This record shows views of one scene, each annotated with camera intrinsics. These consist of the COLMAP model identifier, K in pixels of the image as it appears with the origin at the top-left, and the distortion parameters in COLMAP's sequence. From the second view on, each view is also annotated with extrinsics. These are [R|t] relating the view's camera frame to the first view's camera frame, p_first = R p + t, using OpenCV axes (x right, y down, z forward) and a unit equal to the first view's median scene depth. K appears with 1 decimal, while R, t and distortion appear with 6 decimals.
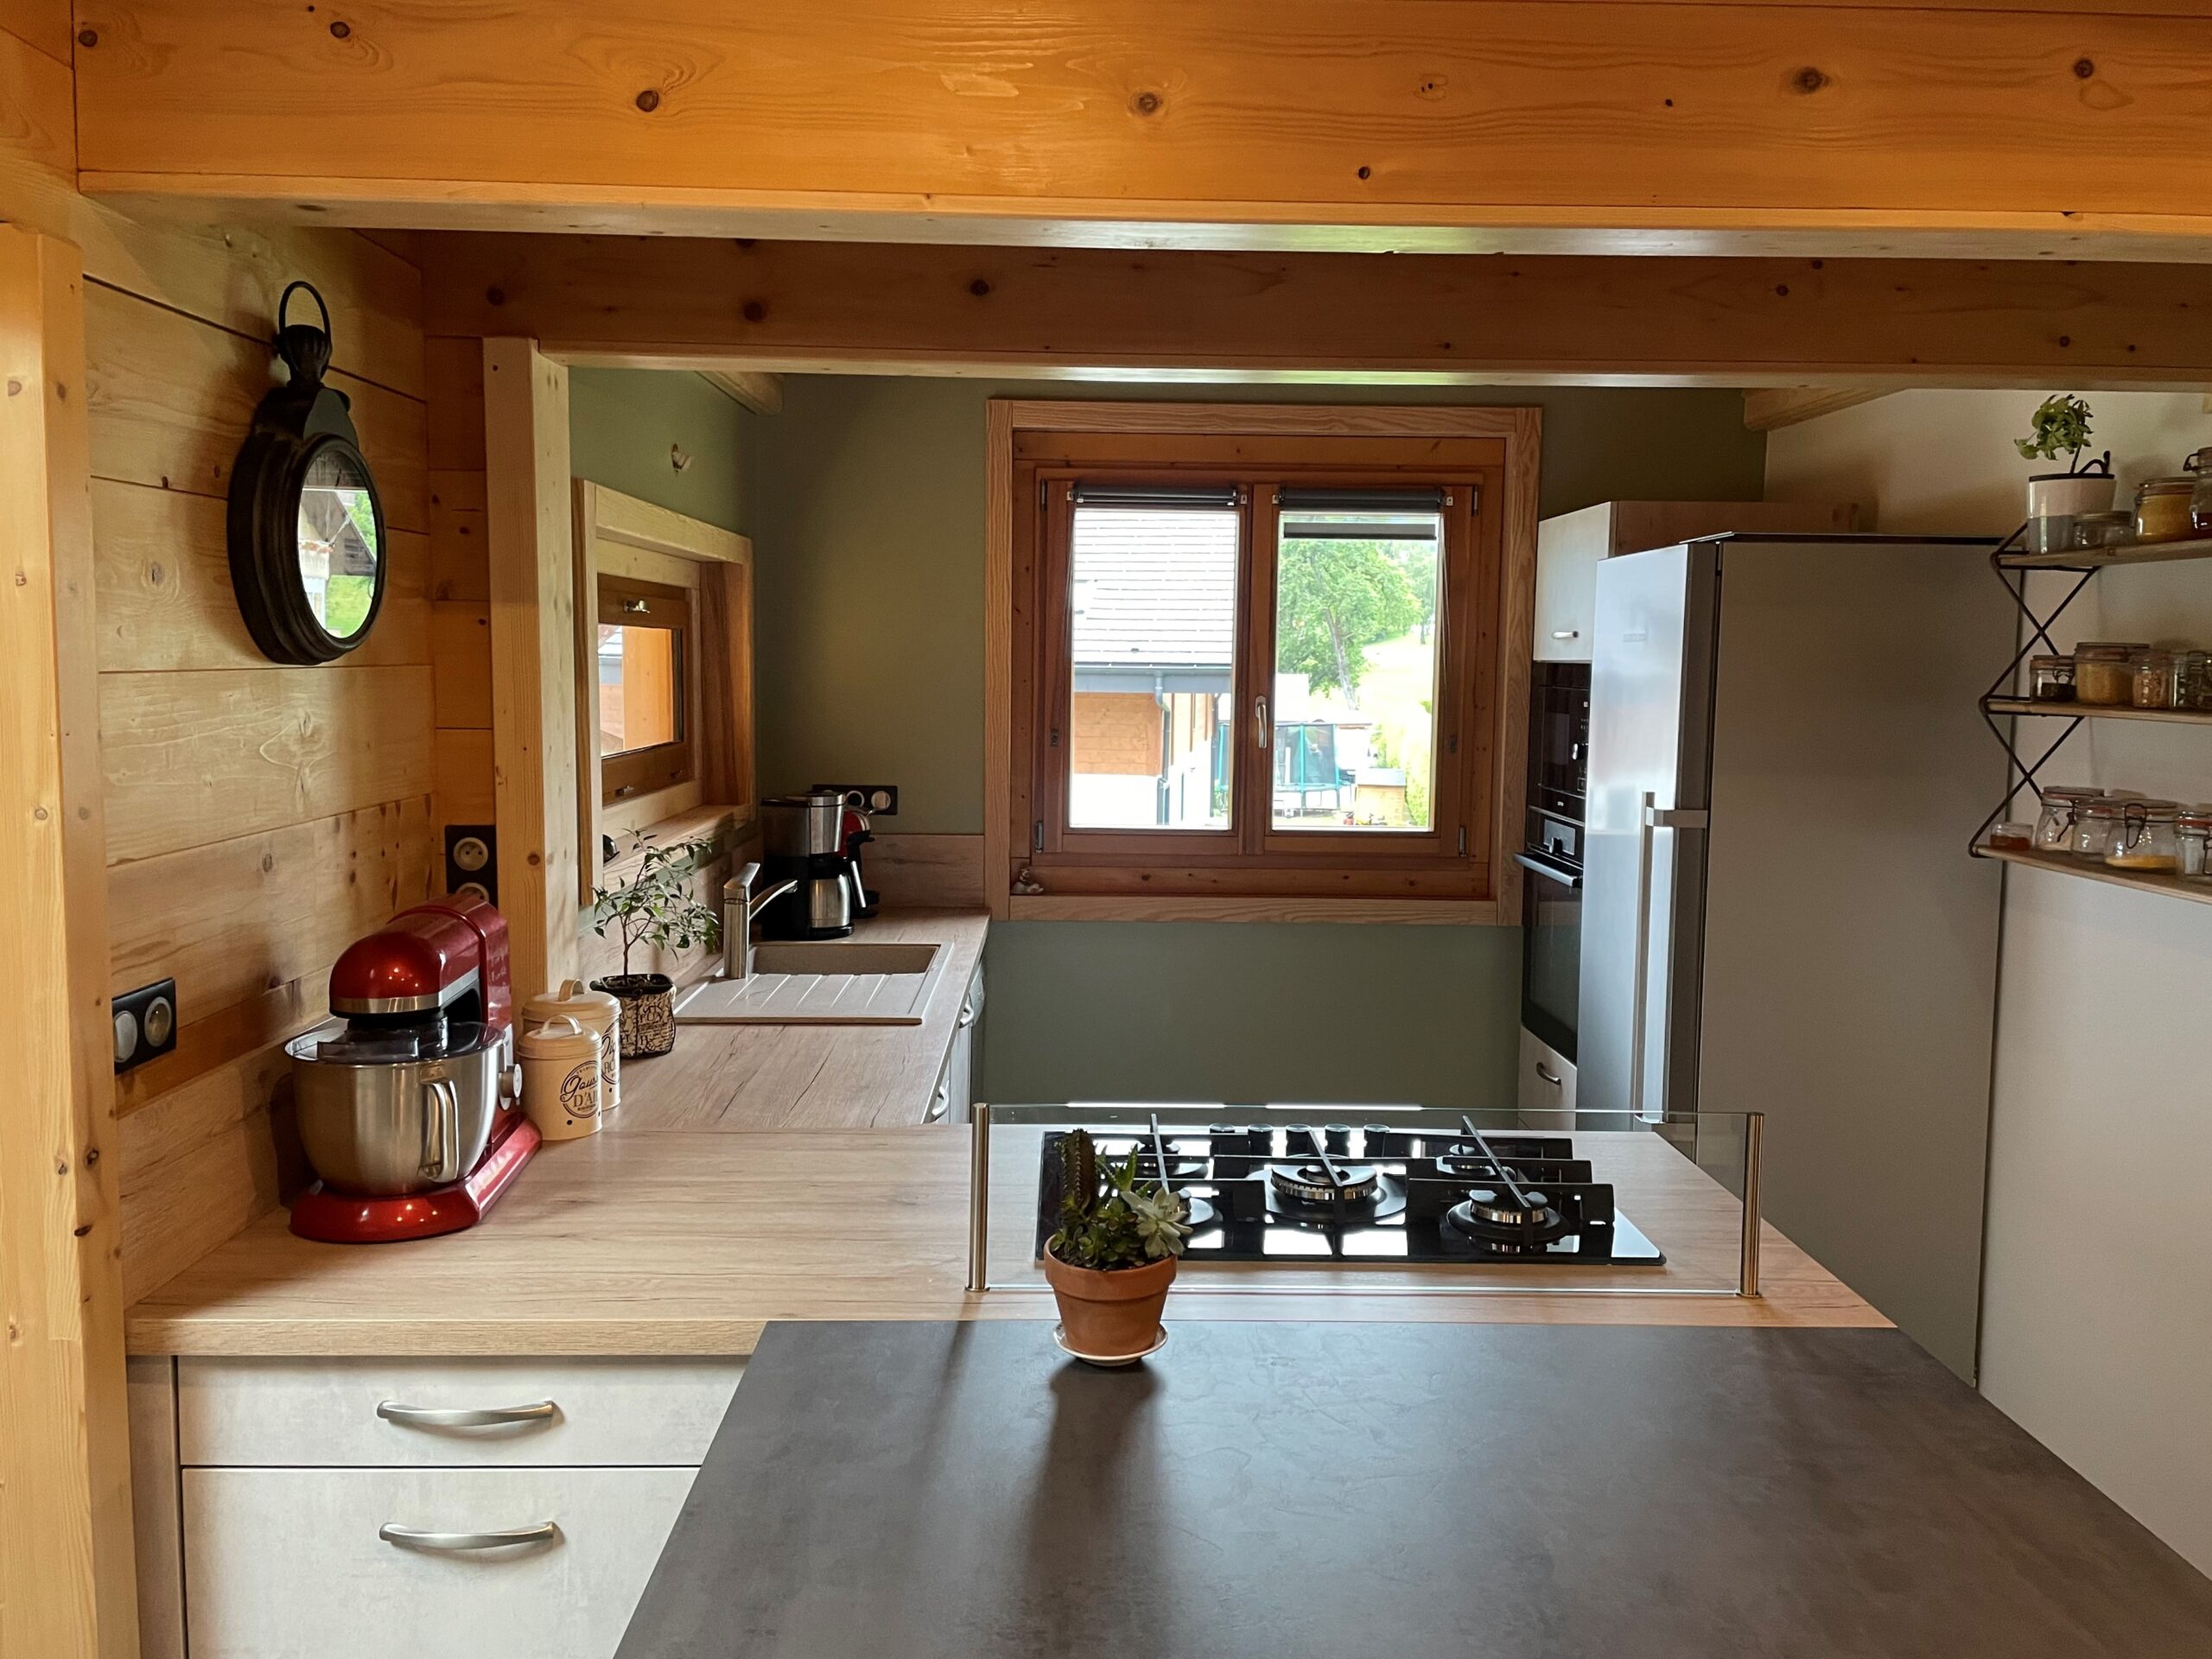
lens RADIAL K [[1712.3, 0, 1112.4], [0, 1712.3, 807.4], [0, 0, 1]] dist [0.090428, -0.122058]
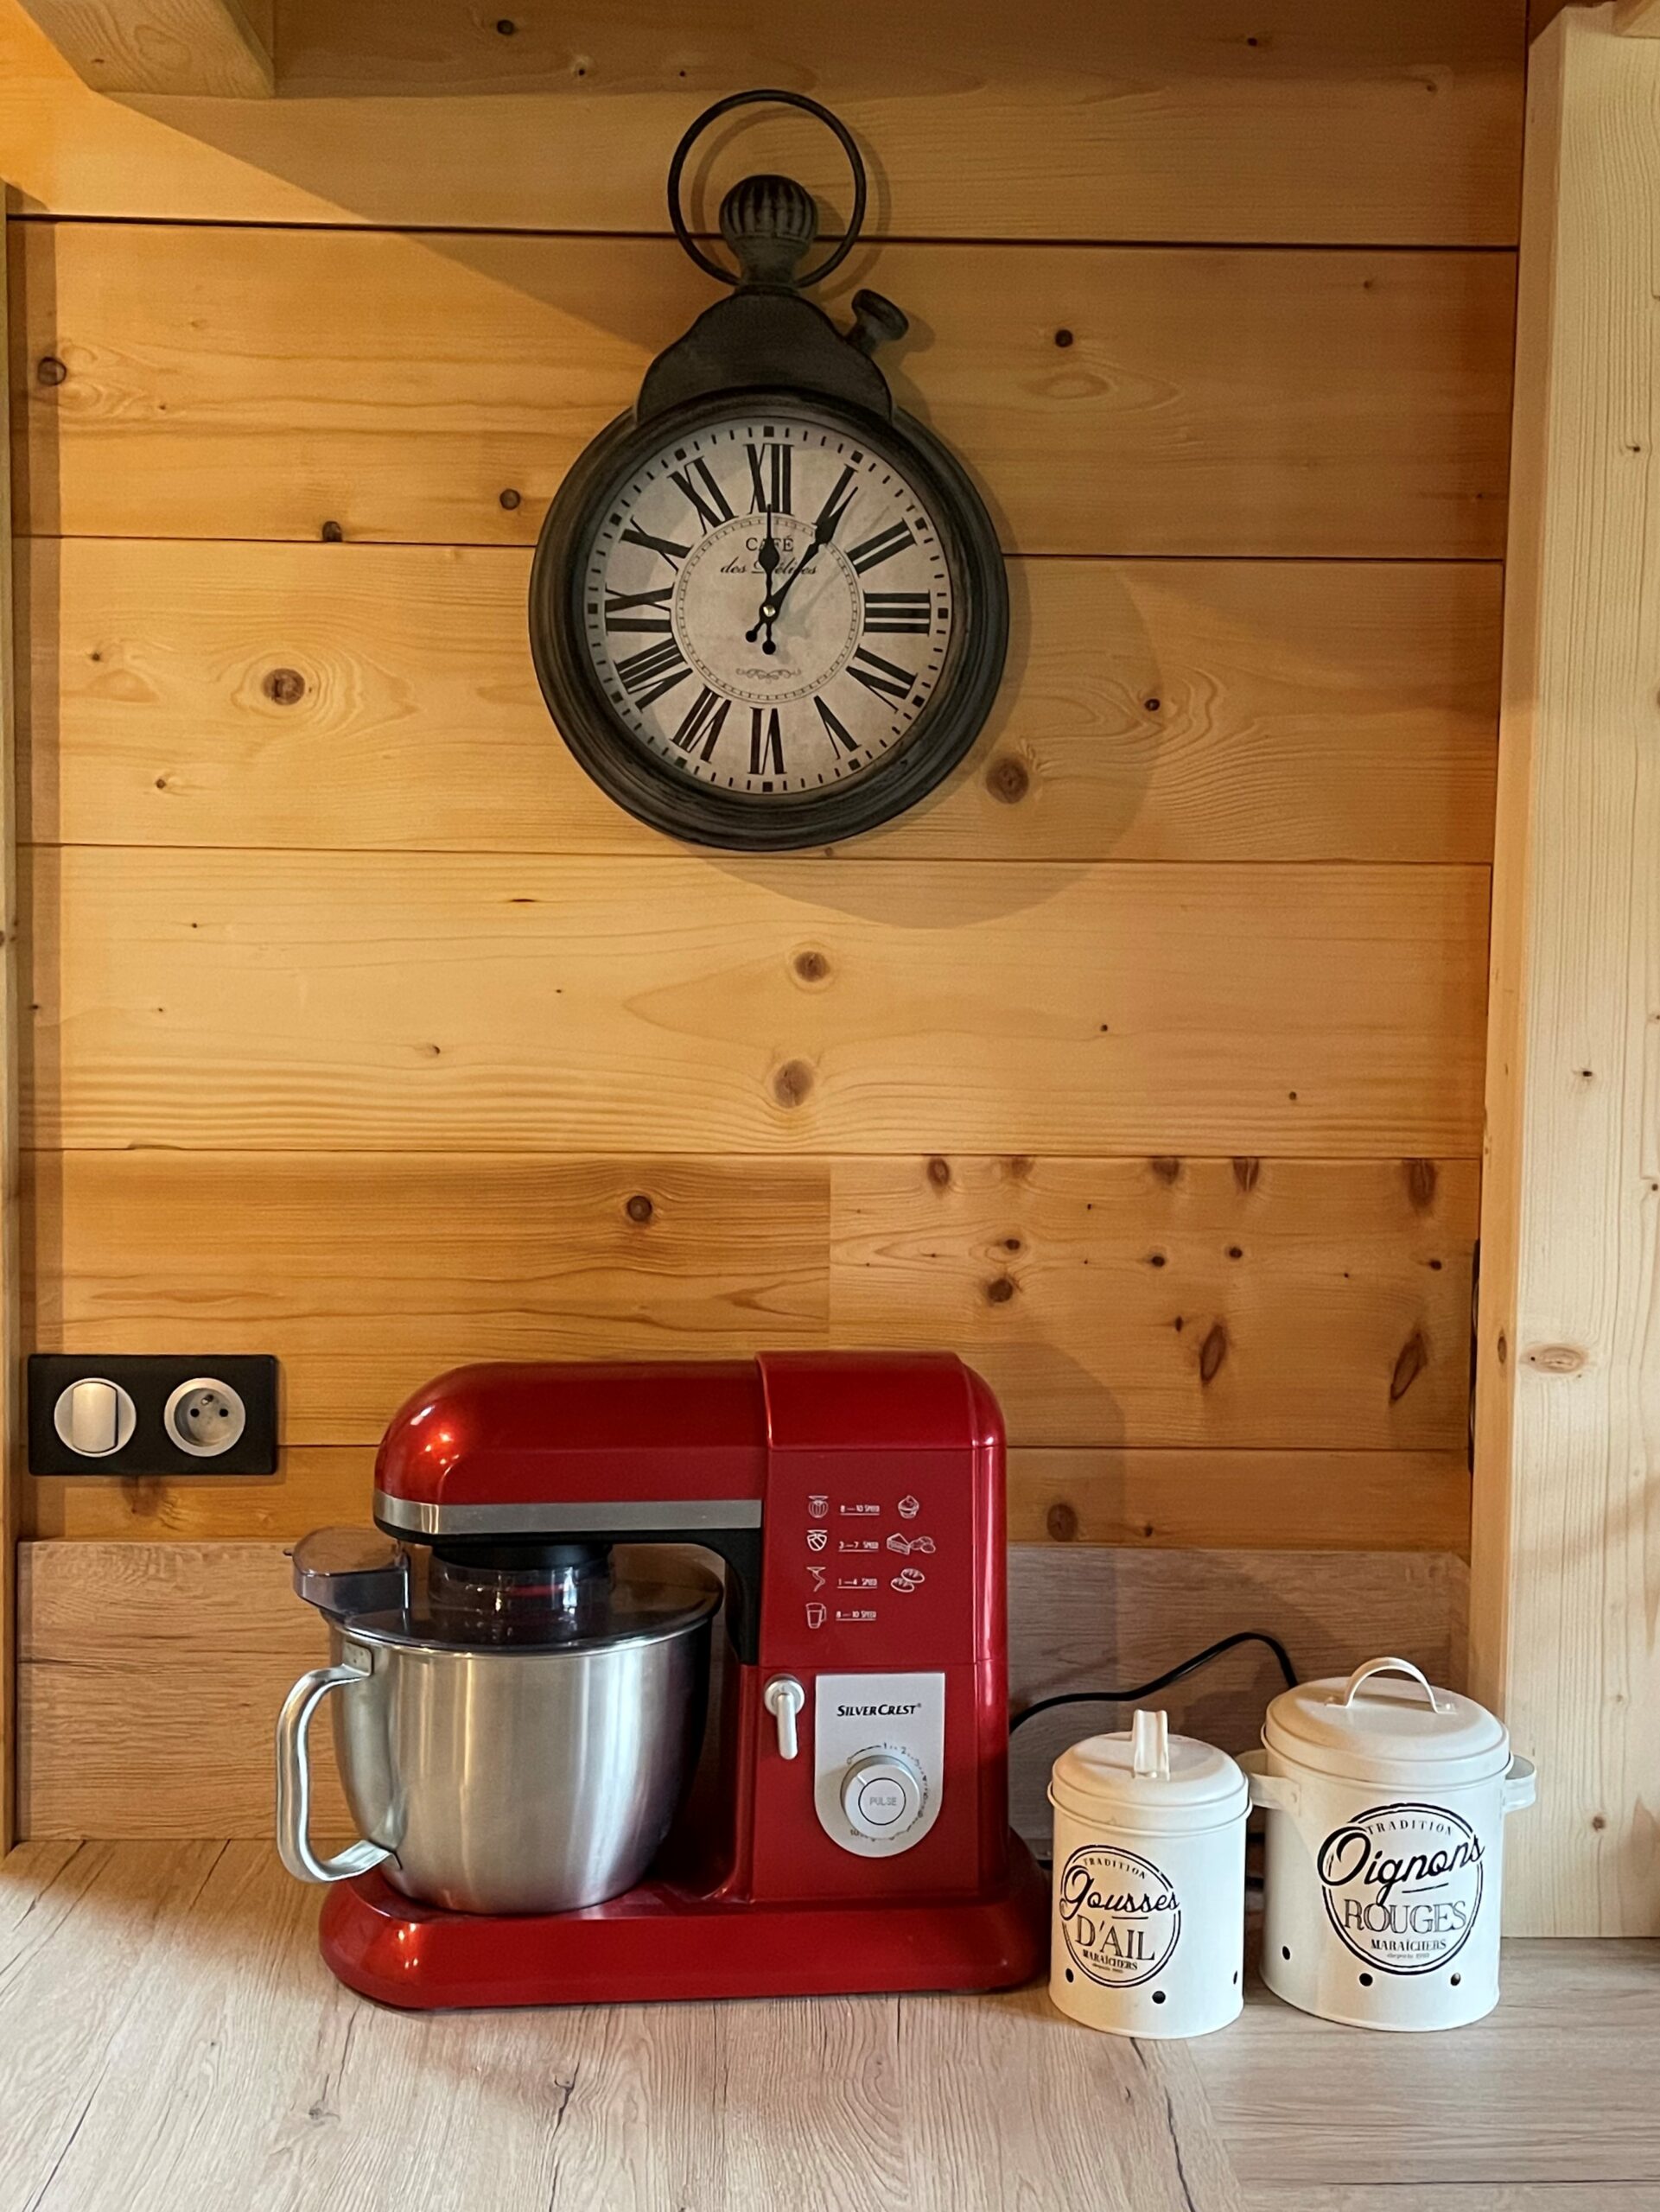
lens RADIAL K [[2531.6, 0, 830.0], [0, 2531.6, 1106.0], [0, 0, 1]] dist [0.148735, -0.272283]
pose [[0.017959, 0.071003, -0.997314, 0.233853], [-0.102938, 0.992306, 0.068793, -0.047701], [0.994526, 0.101427, 0.025130, 0.791166]]
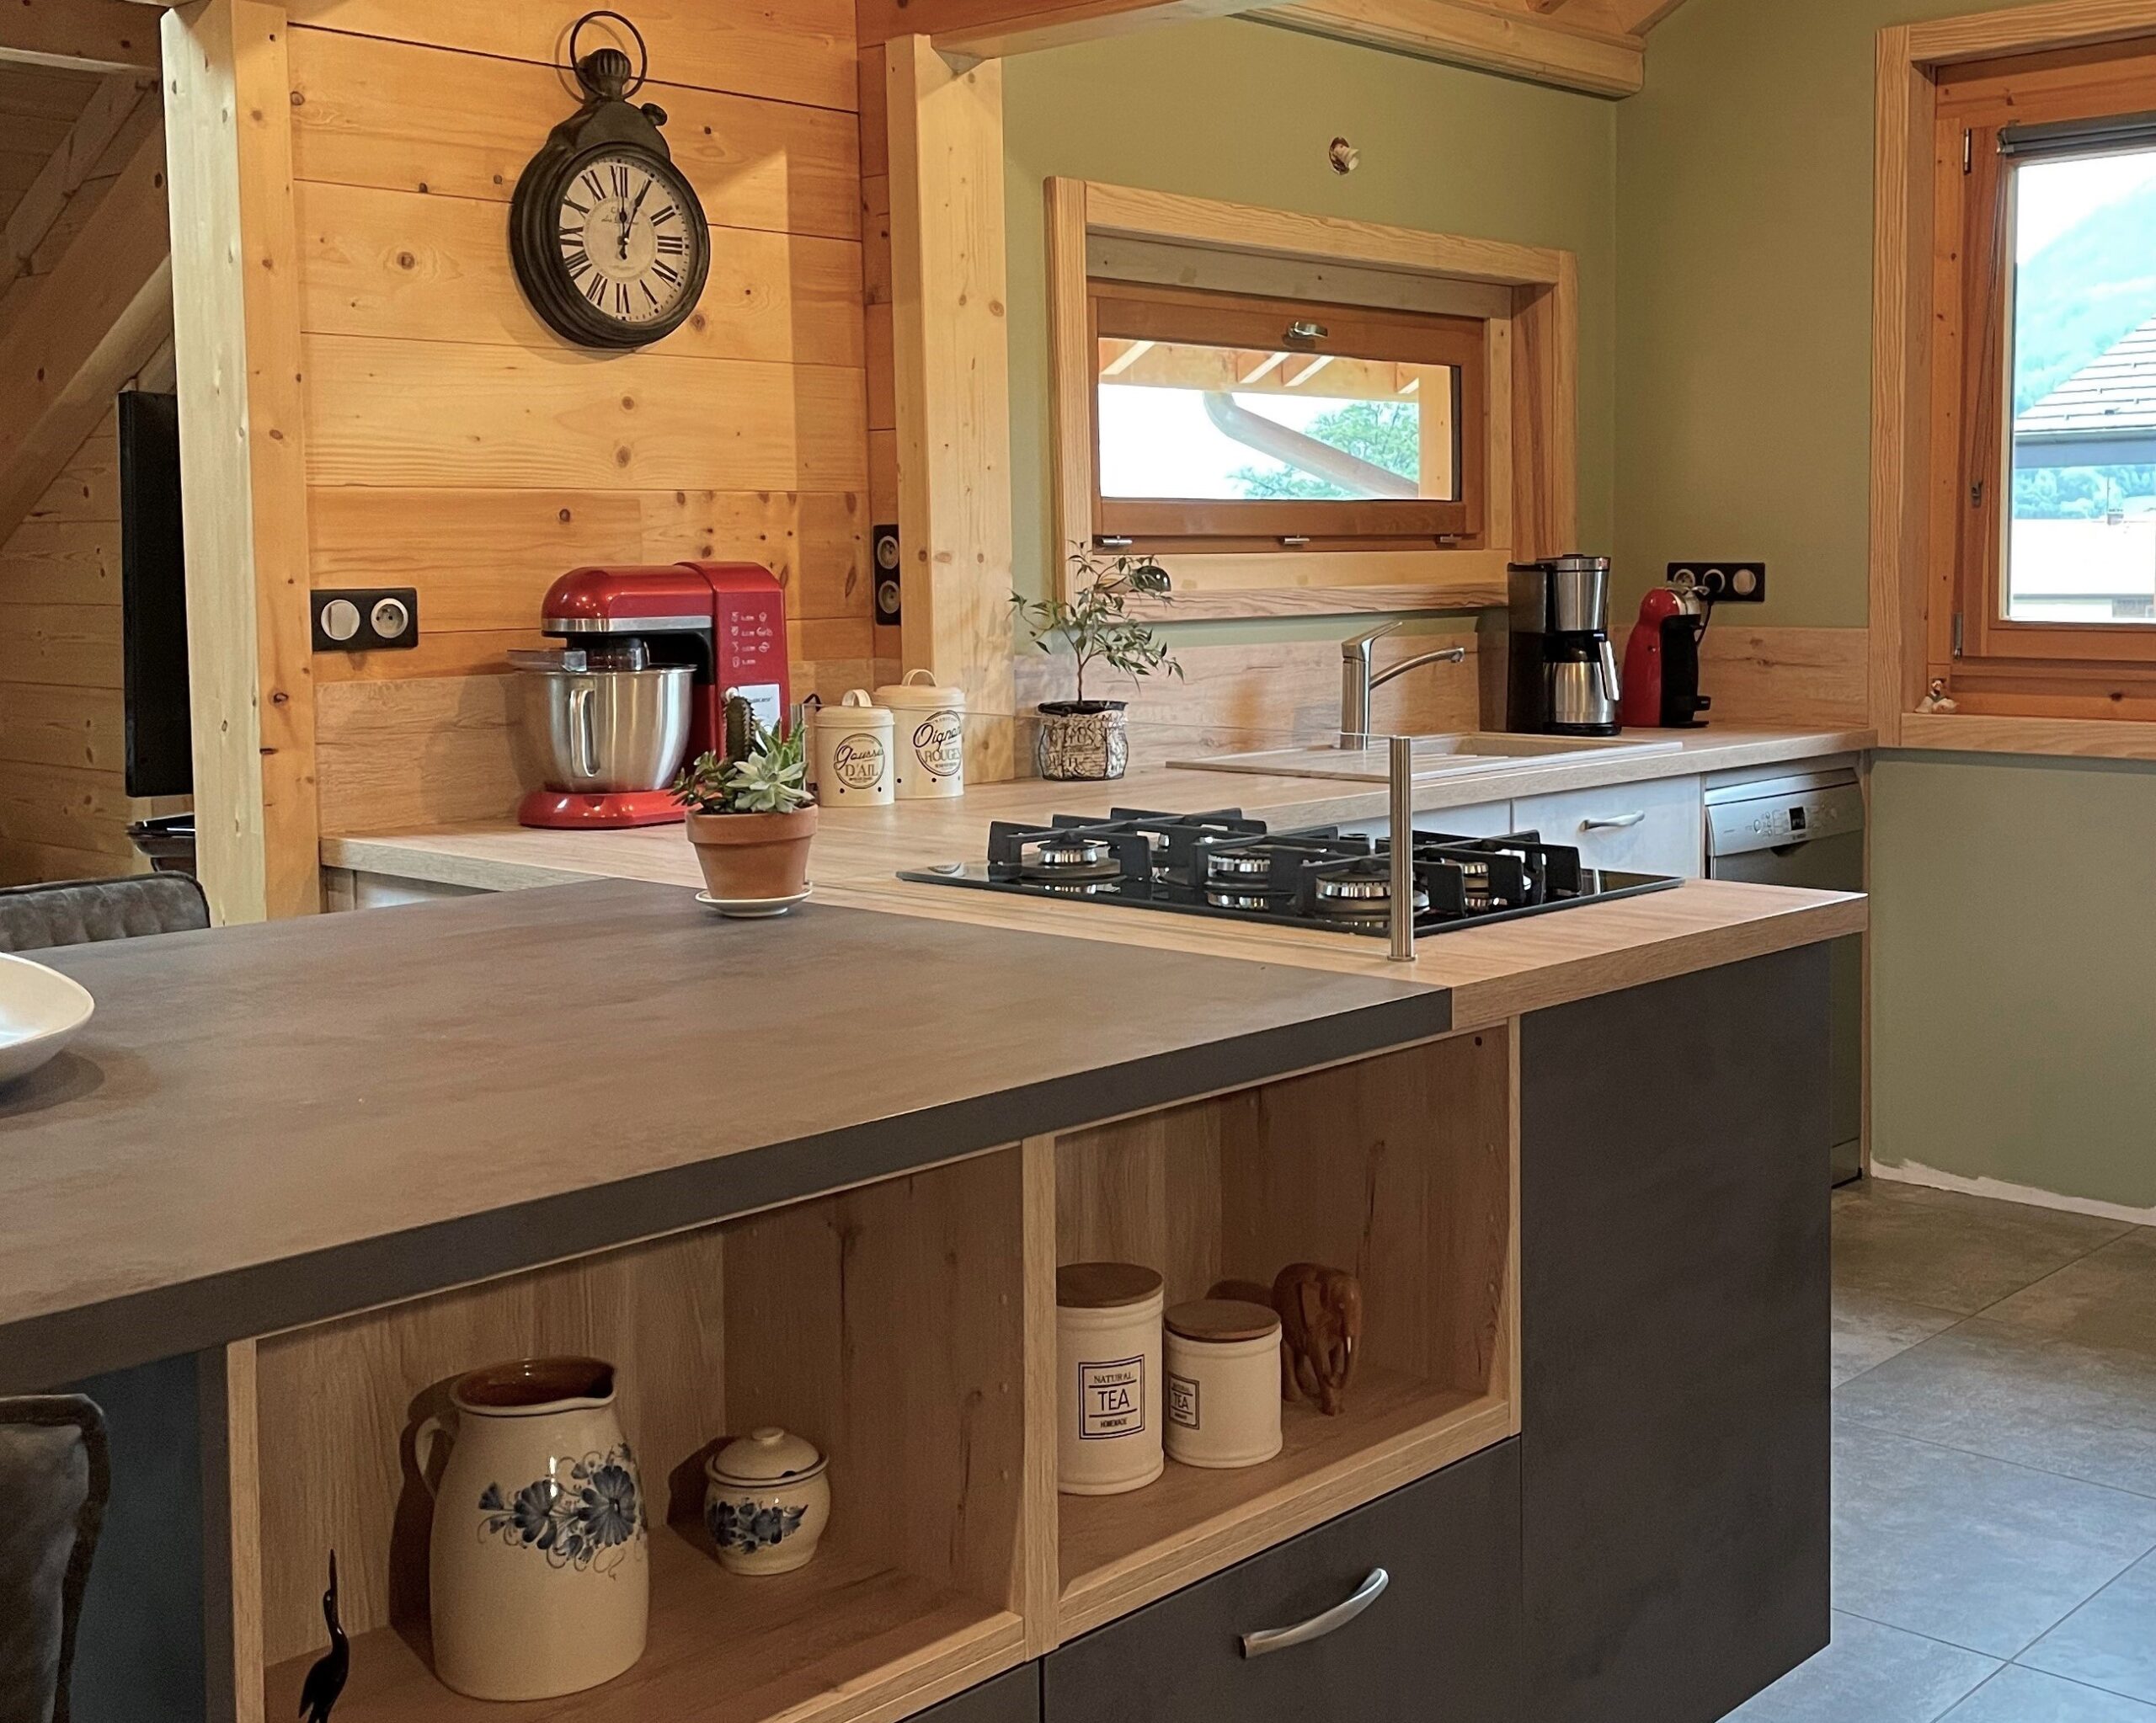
lens RADIAL K [[2519.7, 0, 1248.4], [0, 2519.7, 739.8], [0, 0, 1]] dist [0.056680, -0.023751]
pose [[0.738450, 0.030635, -0.673612, 0.762368], [-0.040497, 0.999179, 0.001046, 0.122442], [0.673091, 0.026507, 0.739085, 0.044922]]
